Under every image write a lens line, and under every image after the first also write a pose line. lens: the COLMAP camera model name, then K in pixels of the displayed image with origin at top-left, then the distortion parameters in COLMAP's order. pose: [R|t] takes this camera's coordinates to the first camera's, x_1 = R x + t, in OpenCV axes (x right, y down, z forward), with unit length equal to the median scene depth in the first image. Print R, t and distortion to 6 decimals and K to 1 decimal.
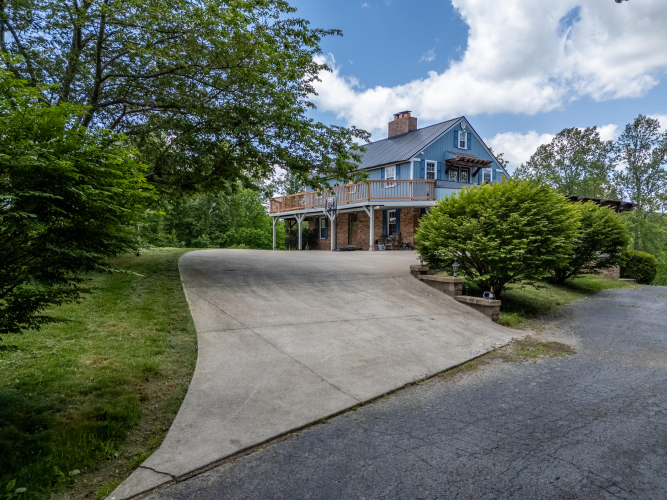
lens RADIAL K [[488.7, 0, 335.4], [0, 488.7, 251.0], [0, 0, 1]] dist [0.078509, -0.083604]
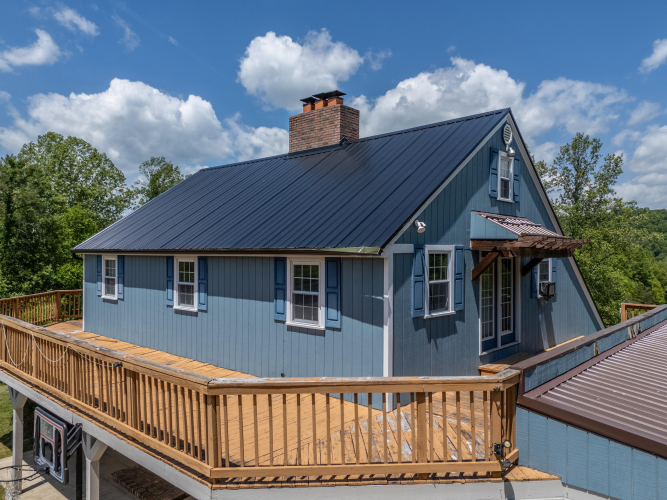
lens RADIAL K [[488.7, 0, 335.4], [0, 488.7, 251.0], [0, 0, 1]] dist [0.078509, -0.083604]
pose [[0.973928, 0.000518, 0.226857, 0.064395], [0.001393, 0.999965, -0.008263, -0.179492], [-0.226853, 0.008363, 0.973893, 0.726639]]
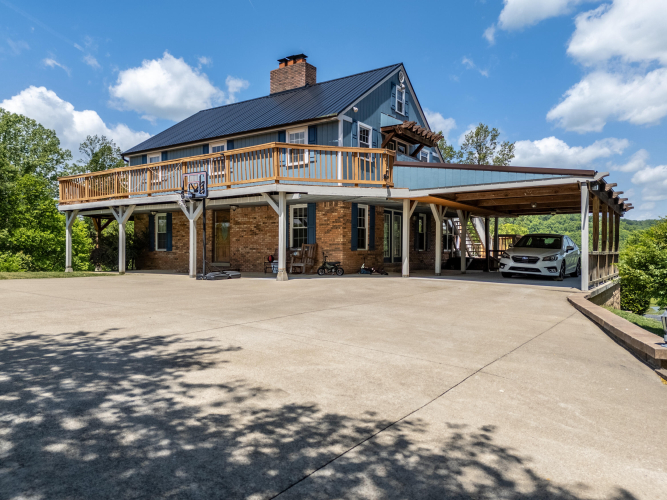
lens RADIAL K [[488.7, 0, 335.4], [0, 488.7, 251.0], [0, 0, 1]] dist [0.078509, -0.083604]
pose [[0.932988, 0.000688, 0.359907, -0.055392], [0.002335, 0.999966, -0.007964, -0.024744], [-0.359900, 0.008271, 0.932954, 0.457207]]
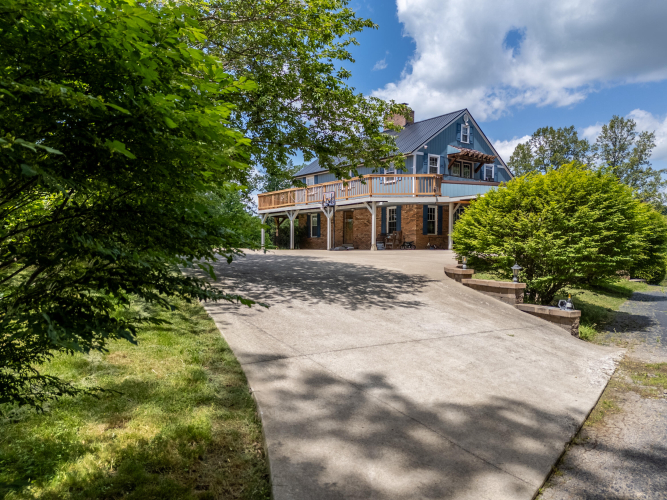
lens RADIAL K [[482.8, 0, 329.1], [0, 482.8, 251.4], [0, 0, 1]] dist [0.076723, -0.080043]
pose [[0.999000, 0.000605, 0.044715, -0.048556], [-0.000716, 0.999997, 0.002485, -0.000386], [-0.044713, -0.002515, 0.998997, 0.076058]]
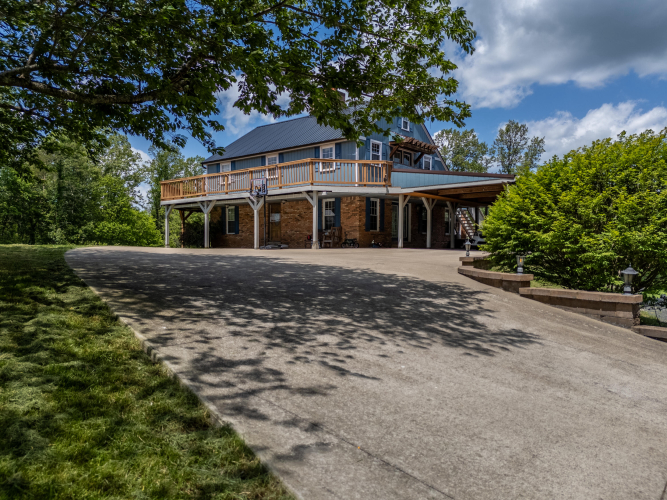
lens RADIAL K [[488.7, 0, 335.4], [0, 488.7, 251.0], [0, 0, 1]] dist [0.078509, -0.083604]
pose [[0.962573, -0.003015, 0.271006, -0.099623], [0.002158, 0.999992, 0.003461, 0.000472], [-0.271014, -0.002747, 0.962572, 0.216298]]
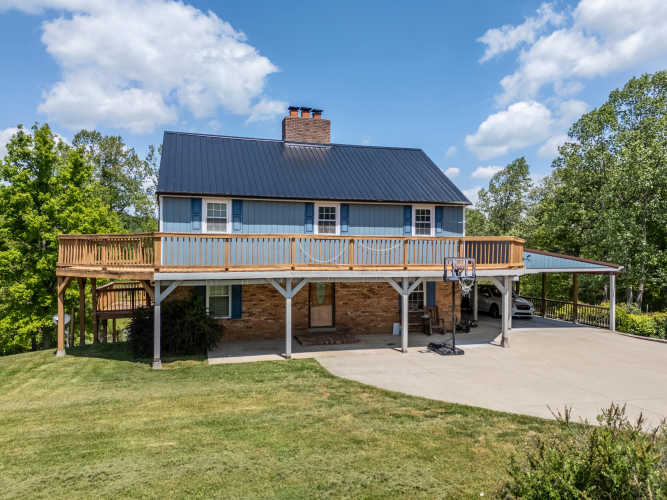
lens RADIAL K [[482.8, 0, 329.1], [0, 482.8, 251.4], [0, 0, 1]] dist [0.076723, -0.080043]
pose [[0.335953, -0.001265, 0.941878, -0.558426], [0.002391, 0.999997, 0.000490, -0.116028], [-0.941876, 0.002087, 0.335955, 0.927380]]
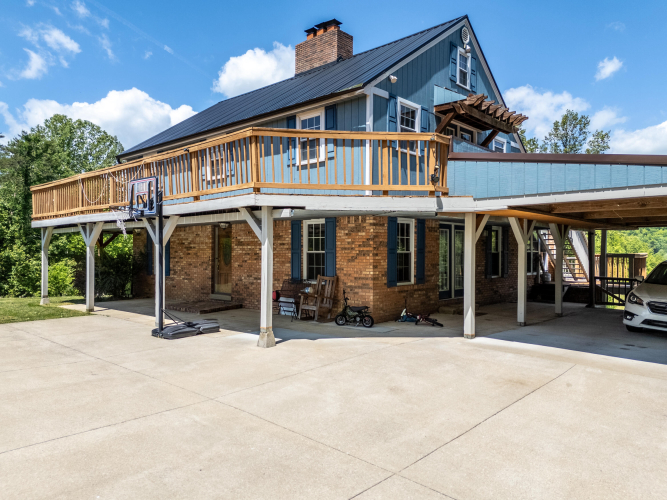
lens RADIAL K [[488.7, 0, 335.4], [0, 488.7, 251.0], [0, 0, 1]] dist [0.078509, -0.083604]
pose [[0.973922, -0.000126, 0.226882, 0.041094], [0.001883, 0.999970, -0.007530, -0.056276], [-0.226874, 0.007761, 0.973893, 0.617211]]
